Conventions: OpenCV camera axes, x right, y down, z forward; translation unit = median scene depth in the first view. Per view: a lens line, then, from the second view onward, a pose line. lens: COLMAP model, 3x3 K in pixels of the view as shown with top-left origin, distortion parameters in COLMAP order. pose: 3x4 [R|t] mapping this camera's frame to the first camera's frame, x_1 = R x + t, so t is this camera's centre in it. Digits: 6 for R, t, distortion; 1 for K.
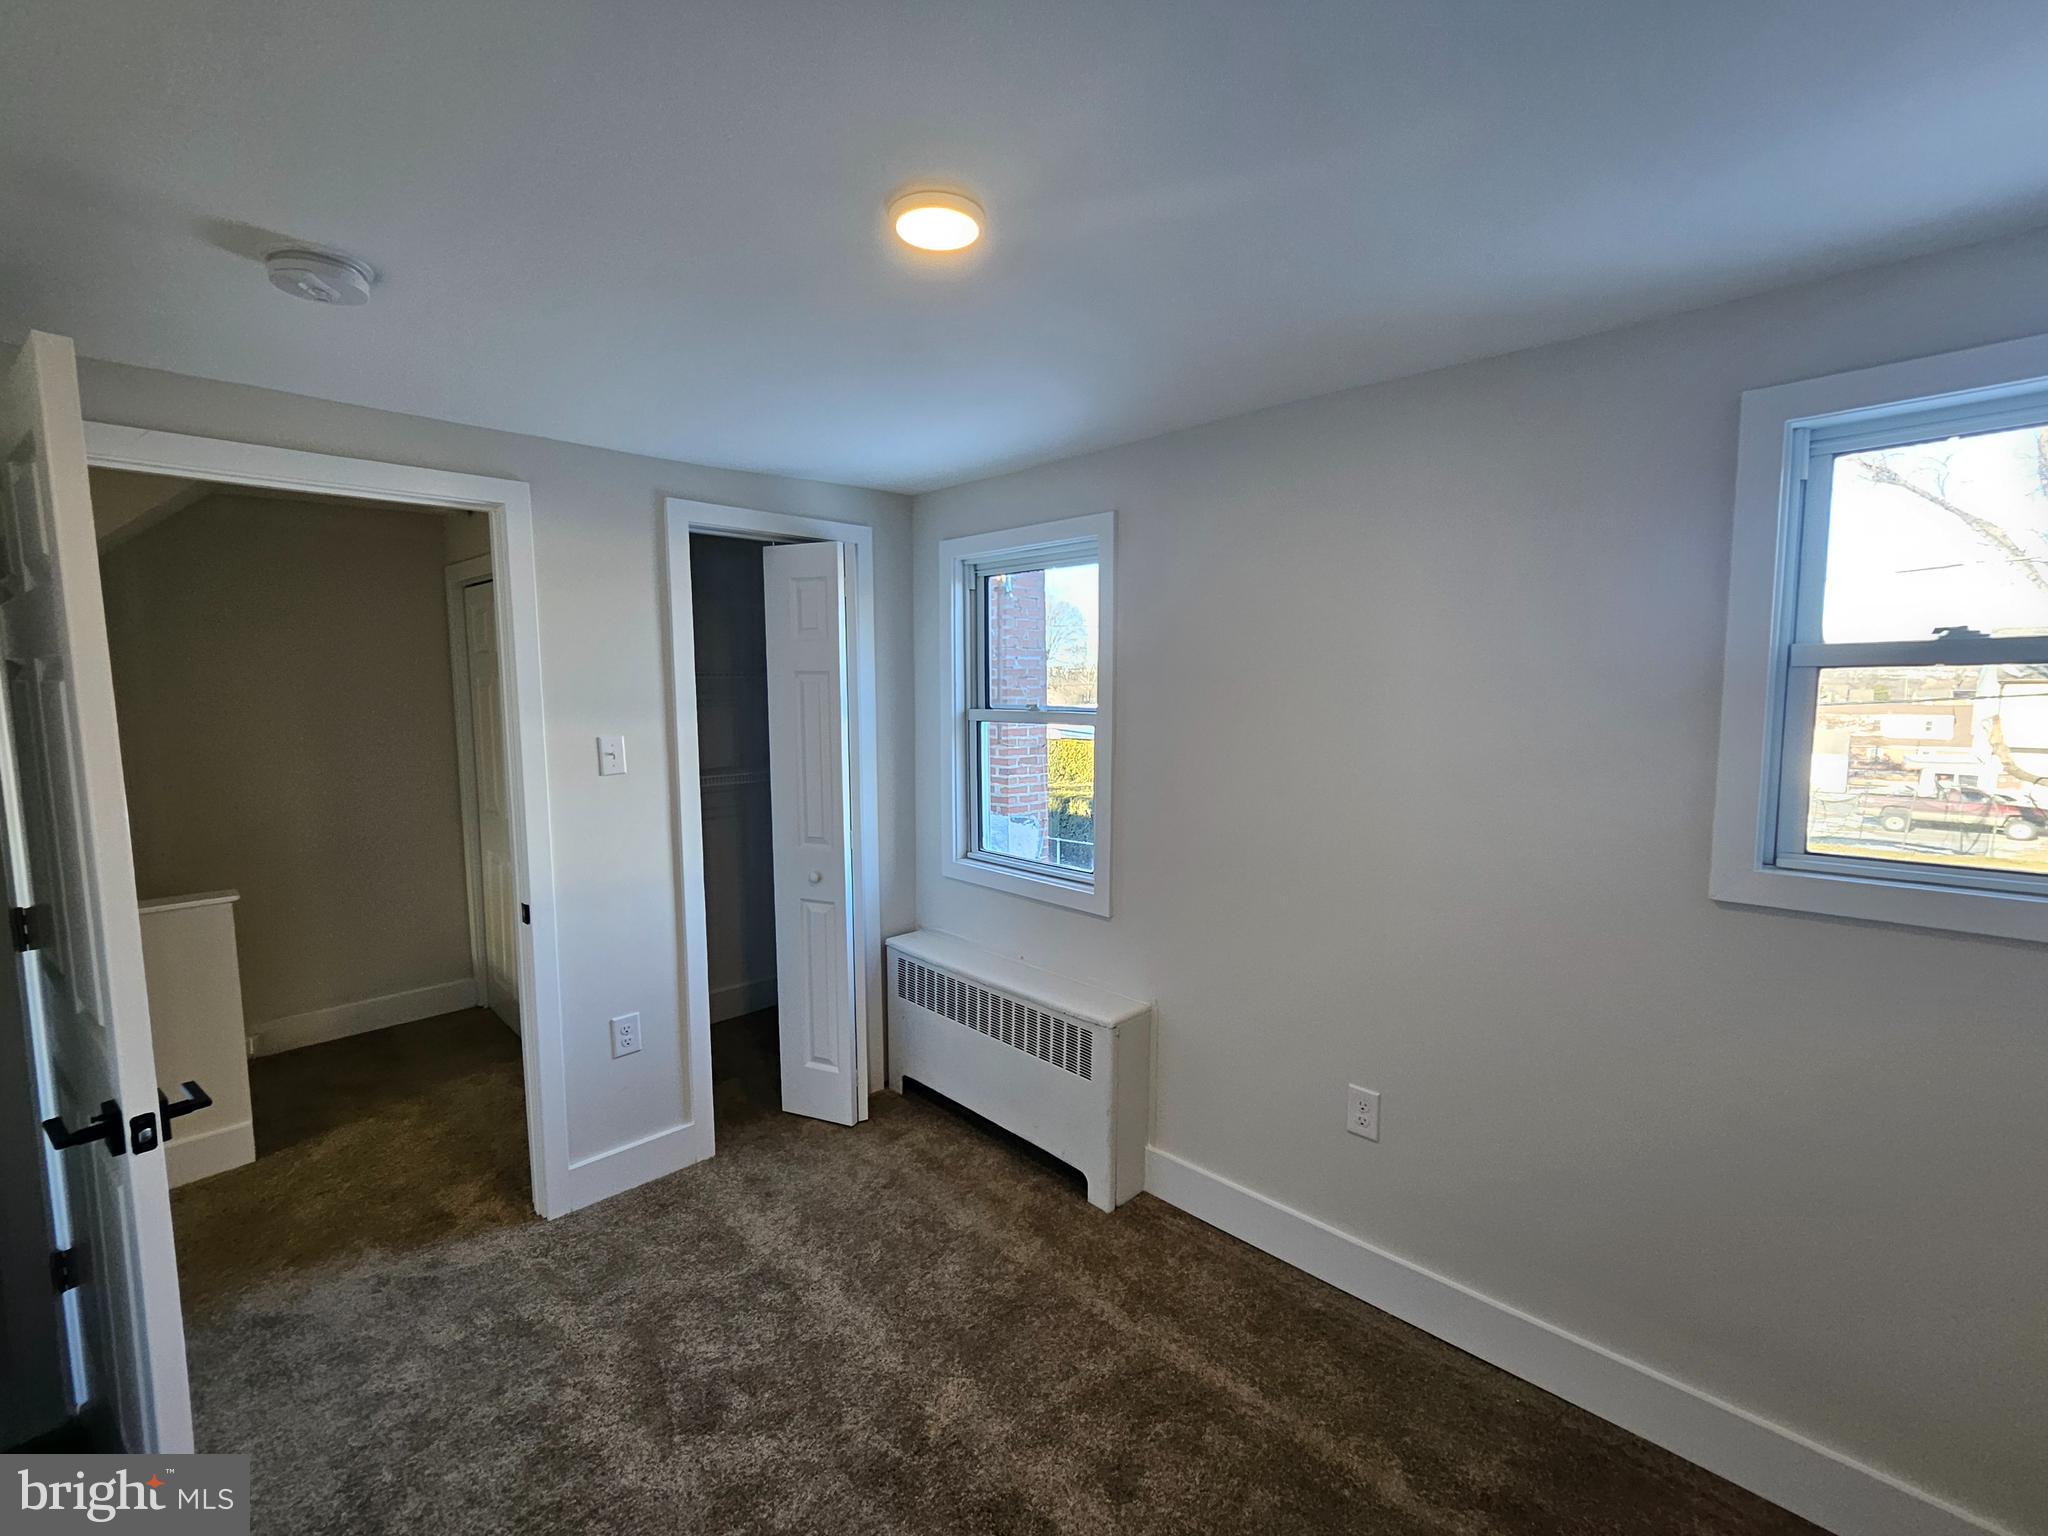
lens RADIAL K [[869.6, 0, 1022.1], [0, 869.6, 761.0], [0, 0, 1]] dist [-0.001258, -0.000266]
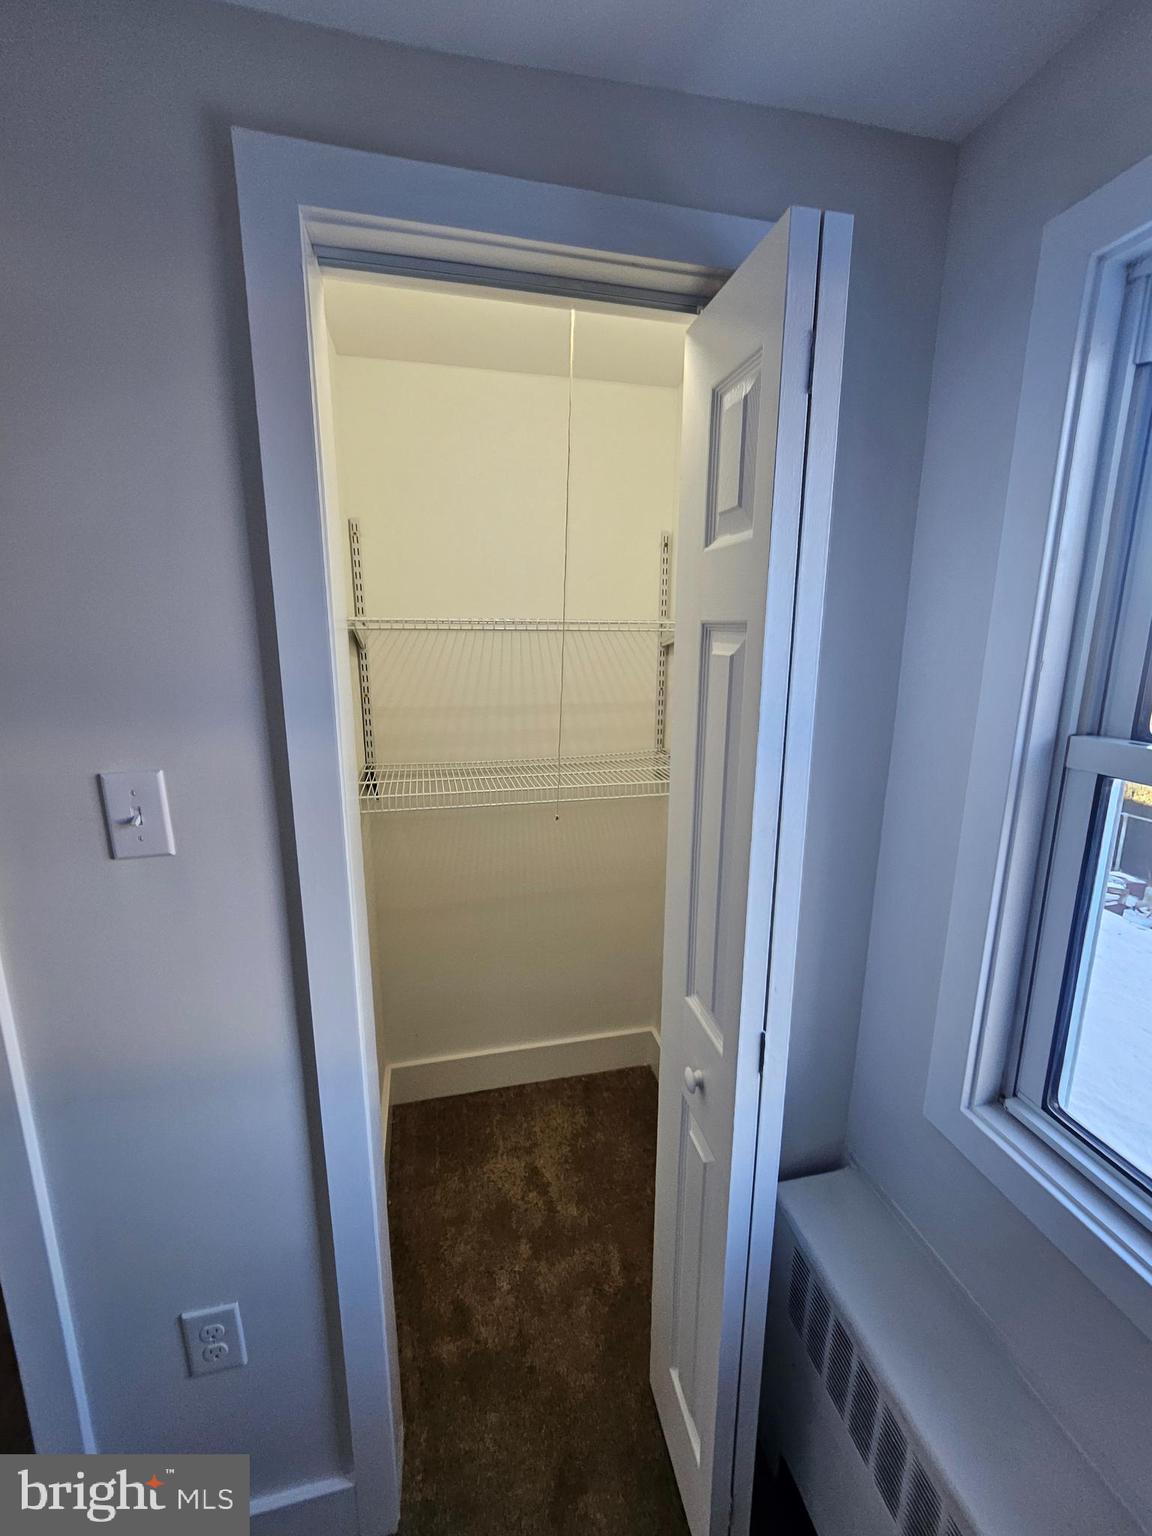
lens RADIAL K [[652.2, 0, 585.7], [0, 652.2, 767.3], [0, 0, 1]] dist [-0.001258, -0.000266]
pose [[0.857781, 0.123539, -0.498949, -0.119307], [-0.056255, 0.987420, 0.147771, -0.092967], [0.510928, -0.098687, 0.853940, 0.844591]]
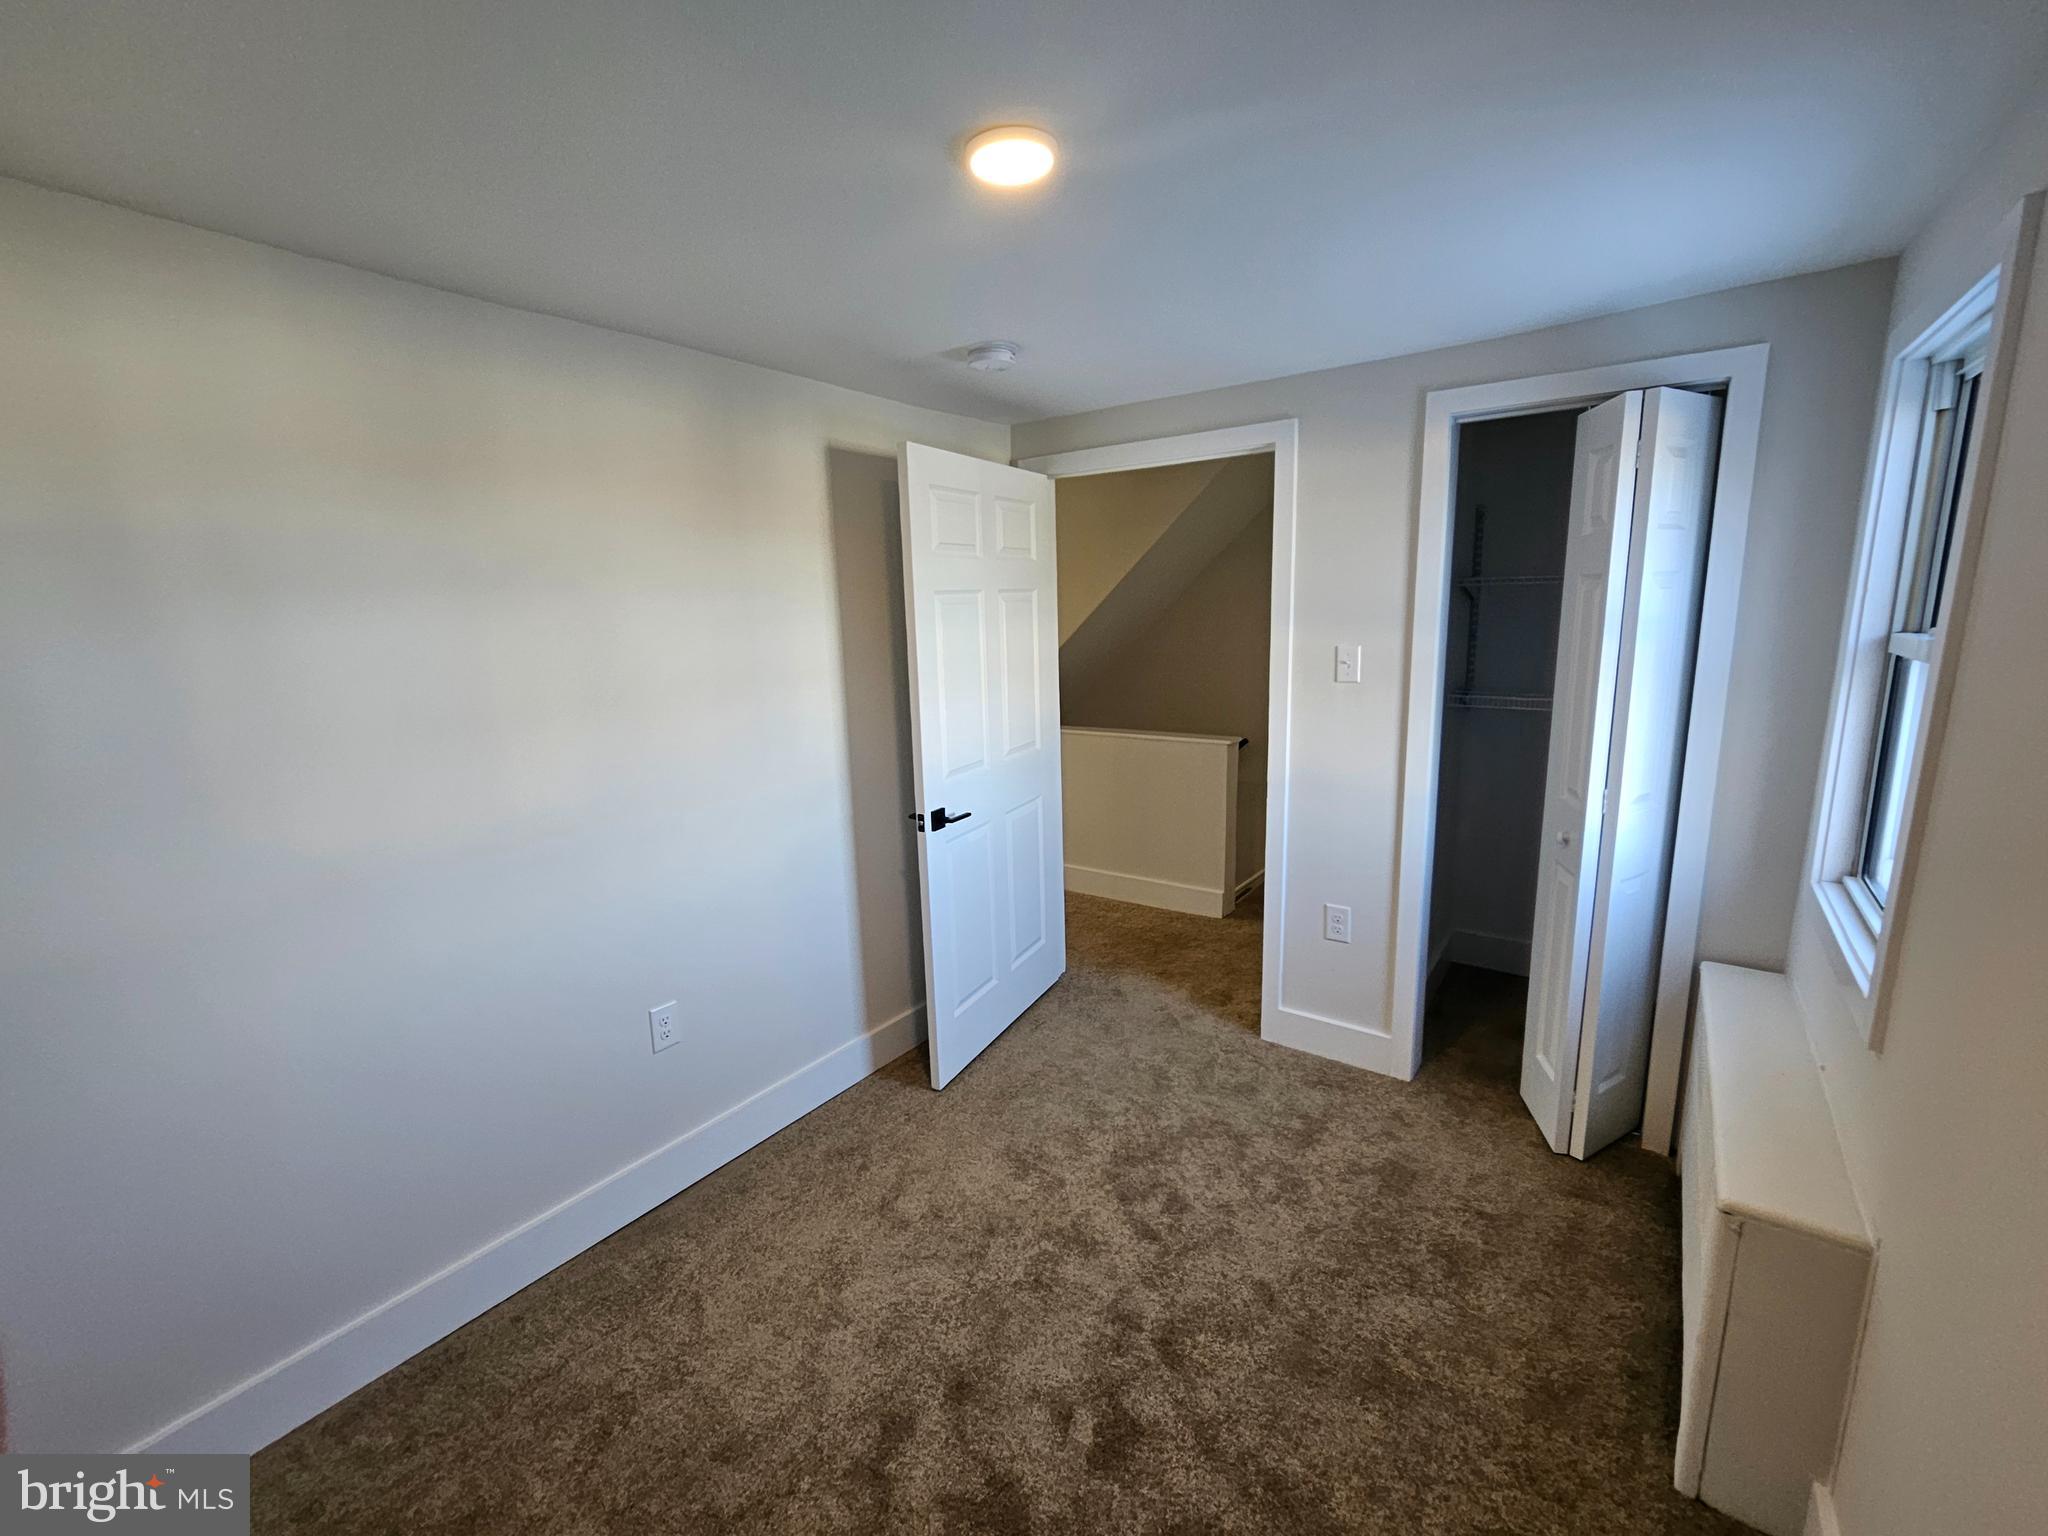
lens RADIAL K [[869.6, 0, 1022.1], [0, 869.6, 761.0], [0, 0, 1]] dist [-0.001258, -0.000266]
pose [[0.160296, 0.181952, -0.970154, 0.516084], [-0.059302, 0.982863, 0.174537, -0.052537], [0.985286, 0.029554, 0.168339, 0.438212]]
